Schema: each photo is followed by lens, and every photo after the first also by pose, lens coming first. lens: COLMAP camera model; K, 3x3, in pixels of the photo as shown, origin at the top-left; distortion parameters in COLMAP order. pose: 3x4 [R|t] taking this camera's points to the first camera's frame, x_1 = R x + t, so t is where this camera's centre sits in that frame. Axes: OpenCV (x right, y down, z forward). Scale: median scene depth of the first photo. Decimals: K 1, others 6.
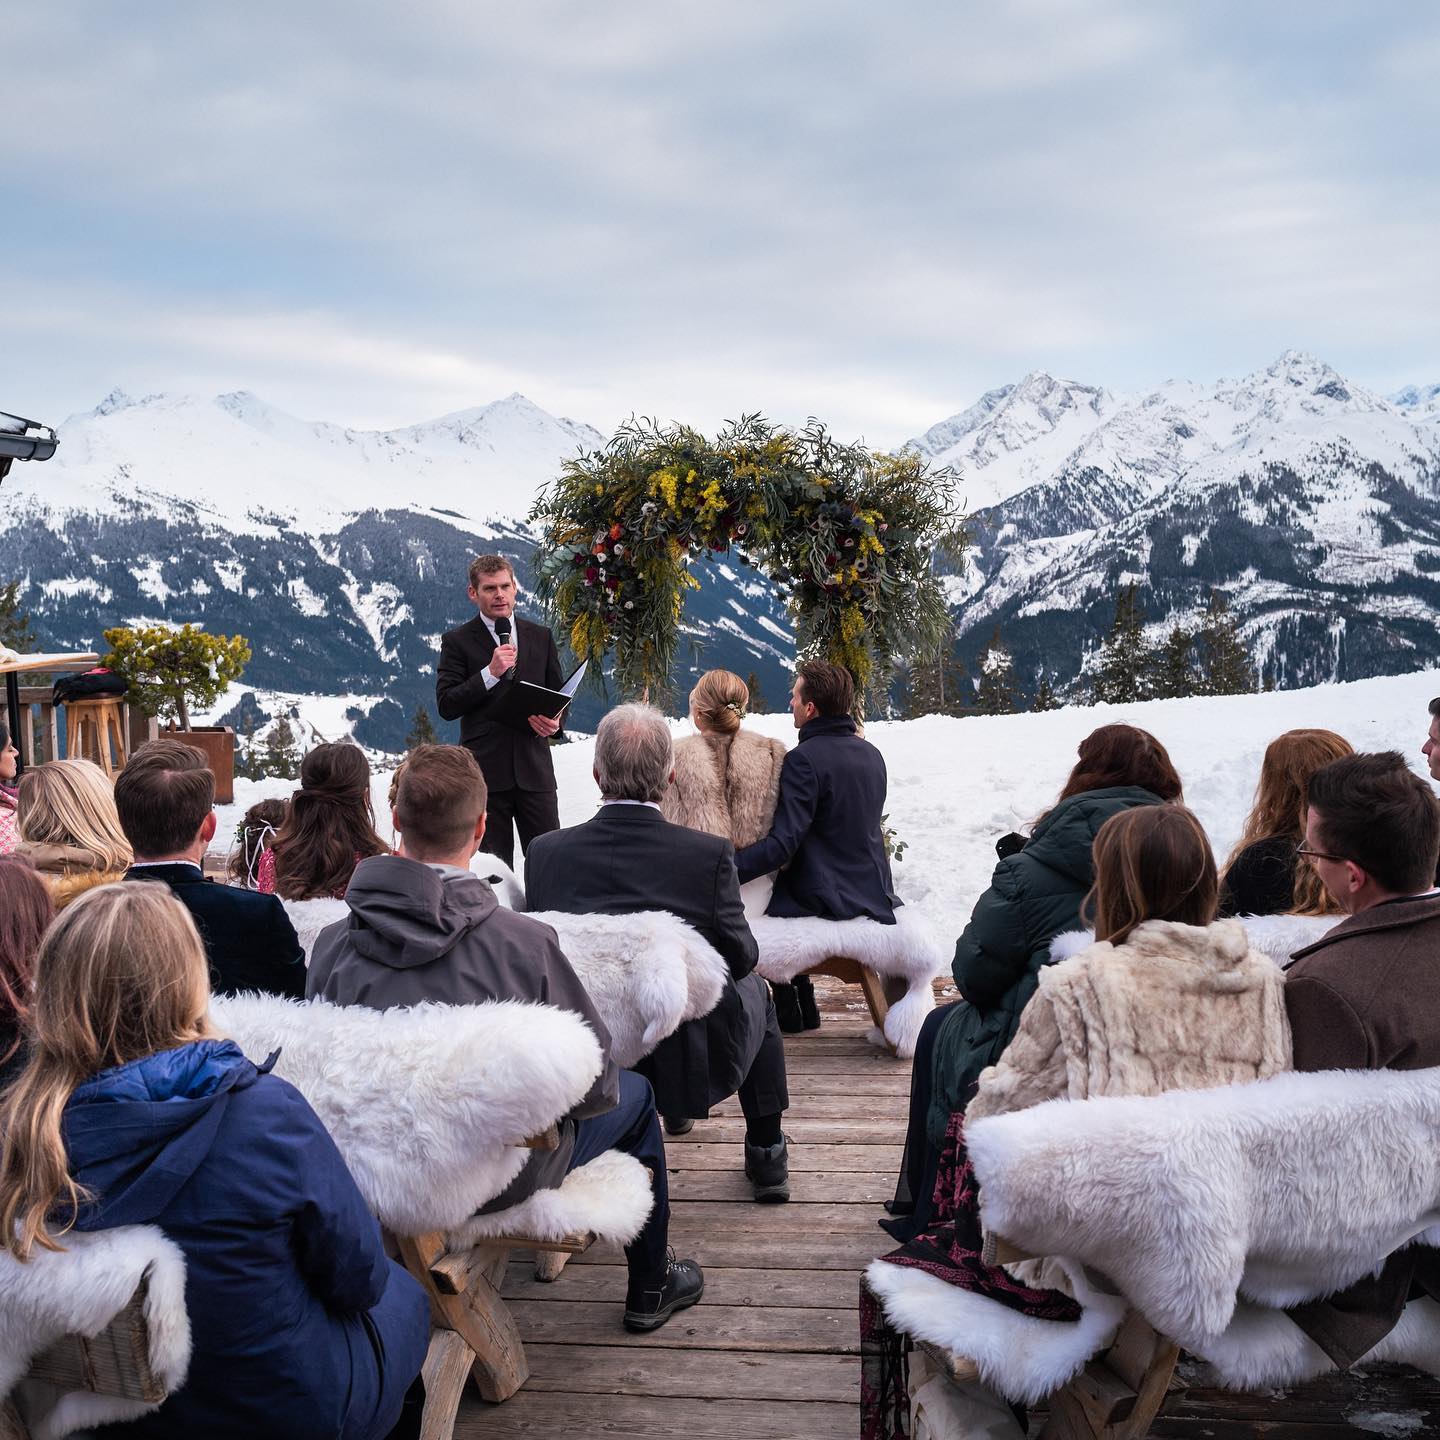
lens RADIAL K [[1796.1, 0, 720.0], [0, 1796.1, 720.0], [0, 0, 1]] dist [0.098263, -0.579609]
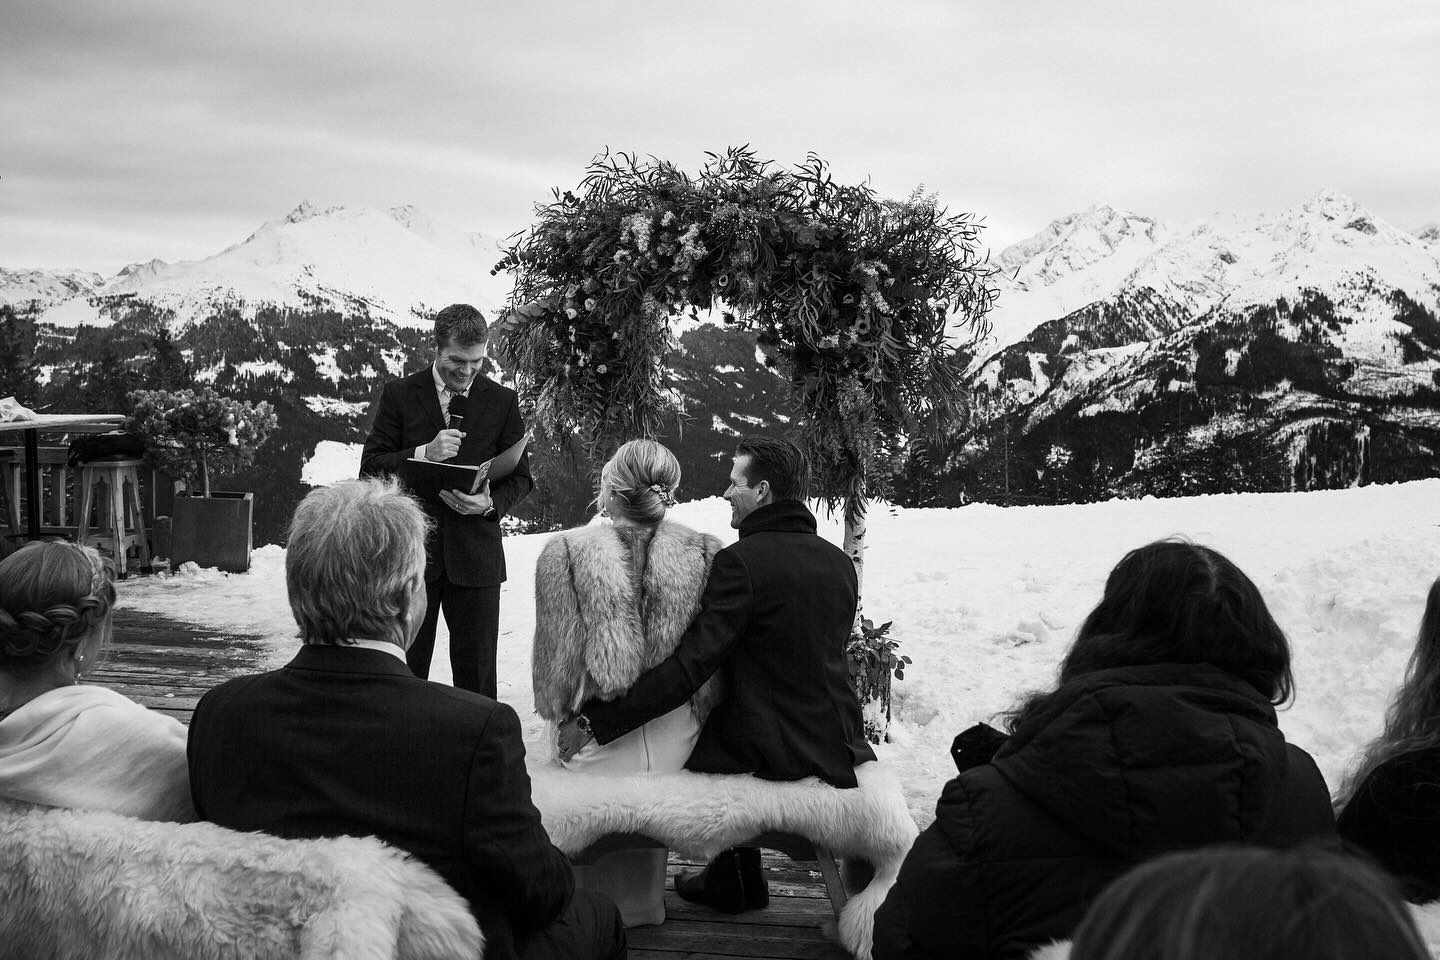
lens RADIAL K [[1578.4, 0, 721.4], [0, 1578.4, 439.9], [0, 0, 1]] dist [-0.051653, 0.001876]
pose [[0.997847, 0.029320, -0.058670, 0.056836], [-0.031471, 0.998853, -0.036093, -0.004216], [0.057544, 0.037862, 0.997625, 0.259063]]
